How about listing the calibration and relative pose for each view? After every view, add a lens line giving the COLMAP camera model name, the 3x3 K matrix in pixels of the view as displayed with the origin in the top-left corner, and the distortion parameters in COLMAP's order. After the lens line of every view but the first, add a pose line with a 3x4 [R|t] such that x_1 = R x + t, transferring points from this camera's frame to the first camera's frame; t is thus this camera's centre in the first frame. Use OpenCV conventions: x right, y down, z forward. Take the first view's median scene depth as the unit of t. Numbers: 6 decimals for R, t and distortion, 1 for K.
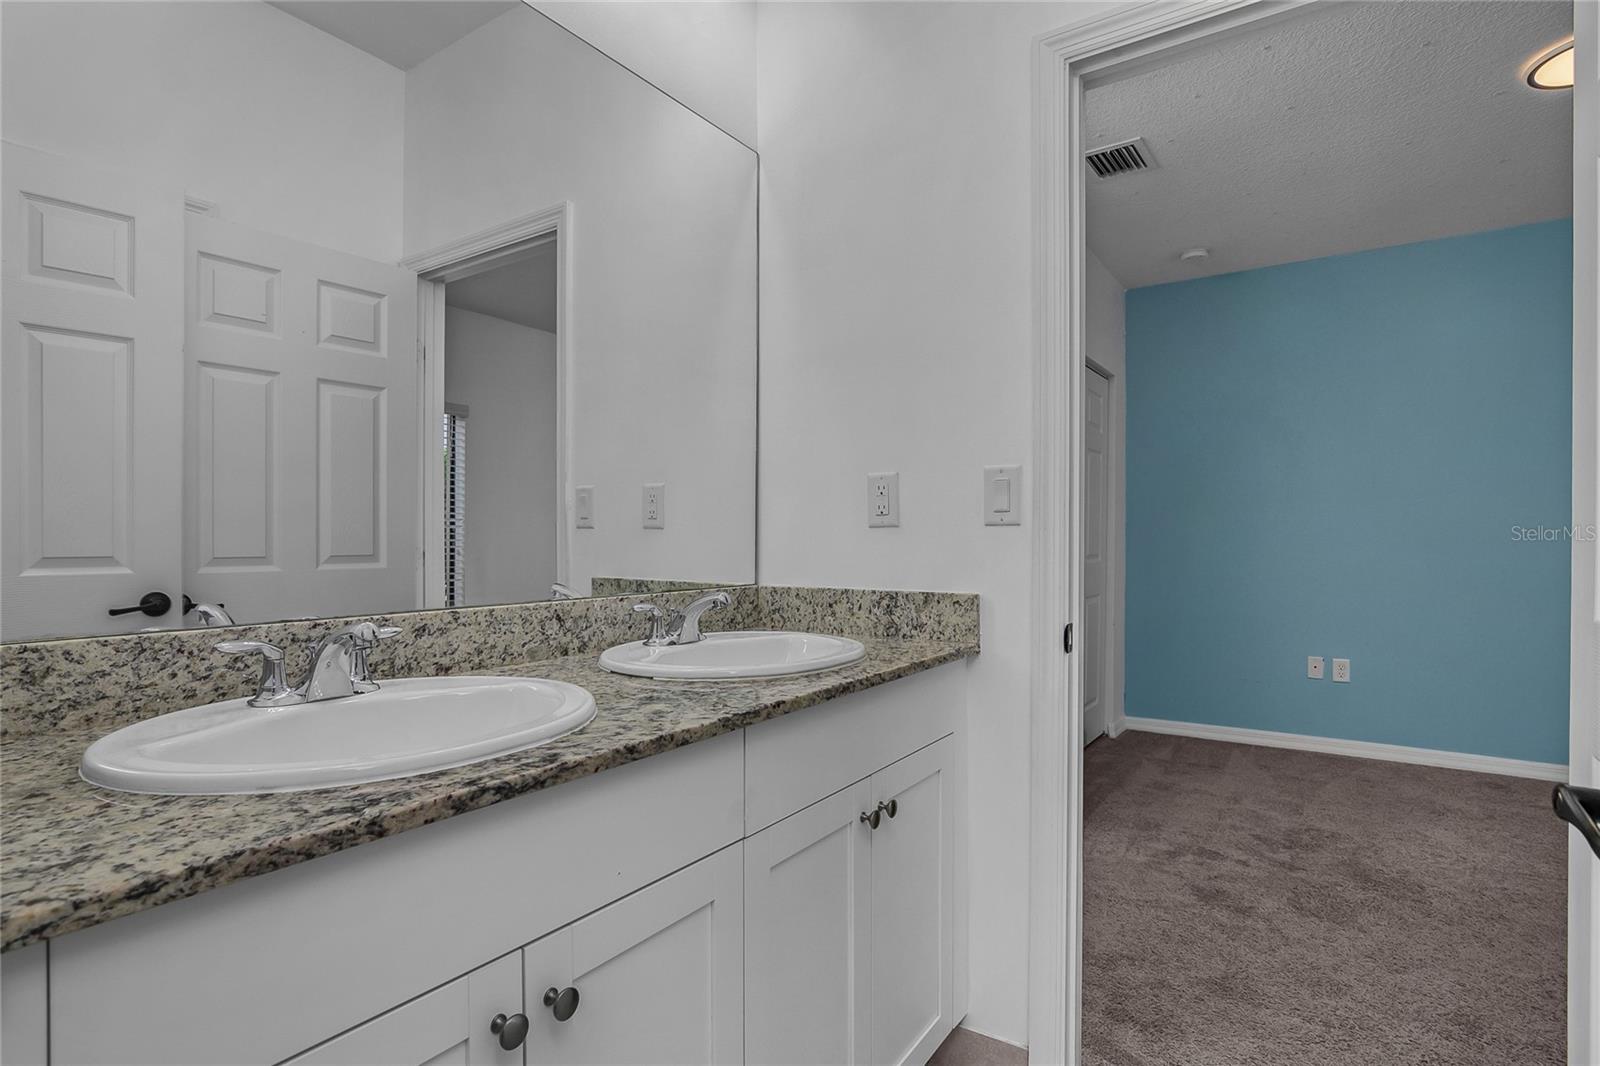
lens RADIAL K [[793.4, 0, 797.6], [0, 793.4, 539.0], [0, 0, 1]] dist [-0.016840, 0.000439]
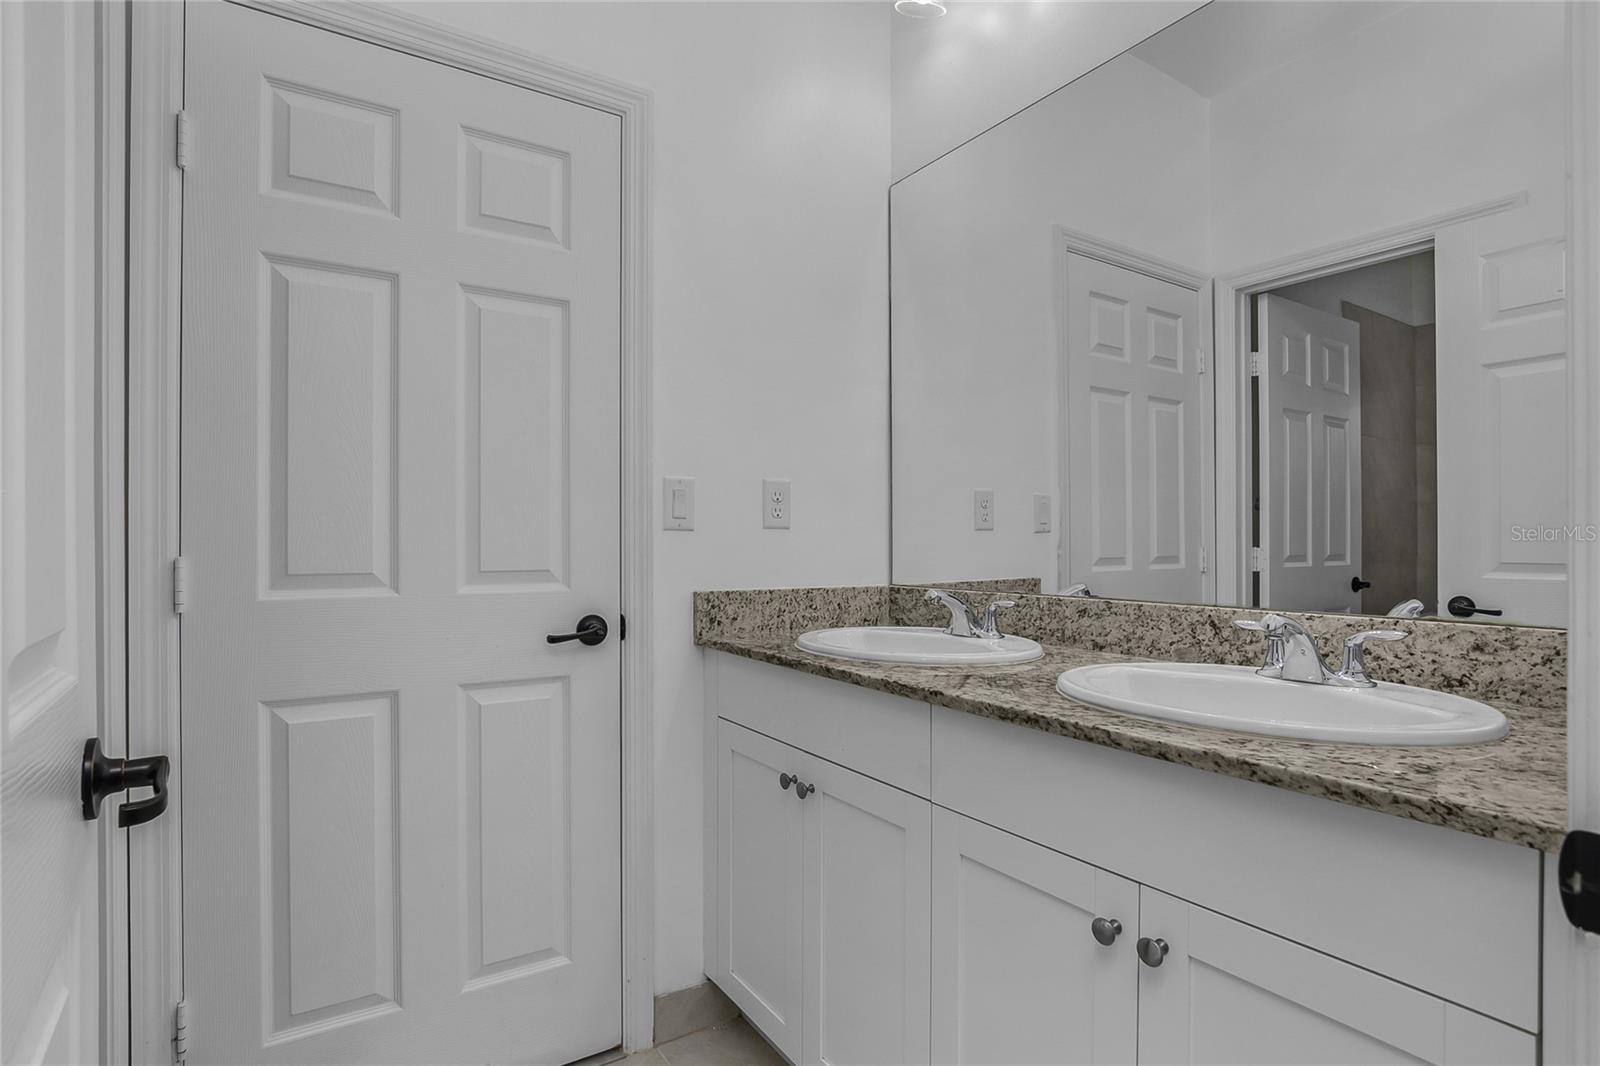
lens RADIAL K [[793.4, 0, 797.6], [0, 793.4, 539.0], [0, 0, 1]] dist [-0.016840, 0.000439]
pose [[-0.386464, -0.007581, -0.922273, 0.862246], [-0.001810, 0.999971, -0.007462, 0.006314], [0.922303, -0.001215, -0.386466, 1.028565]]
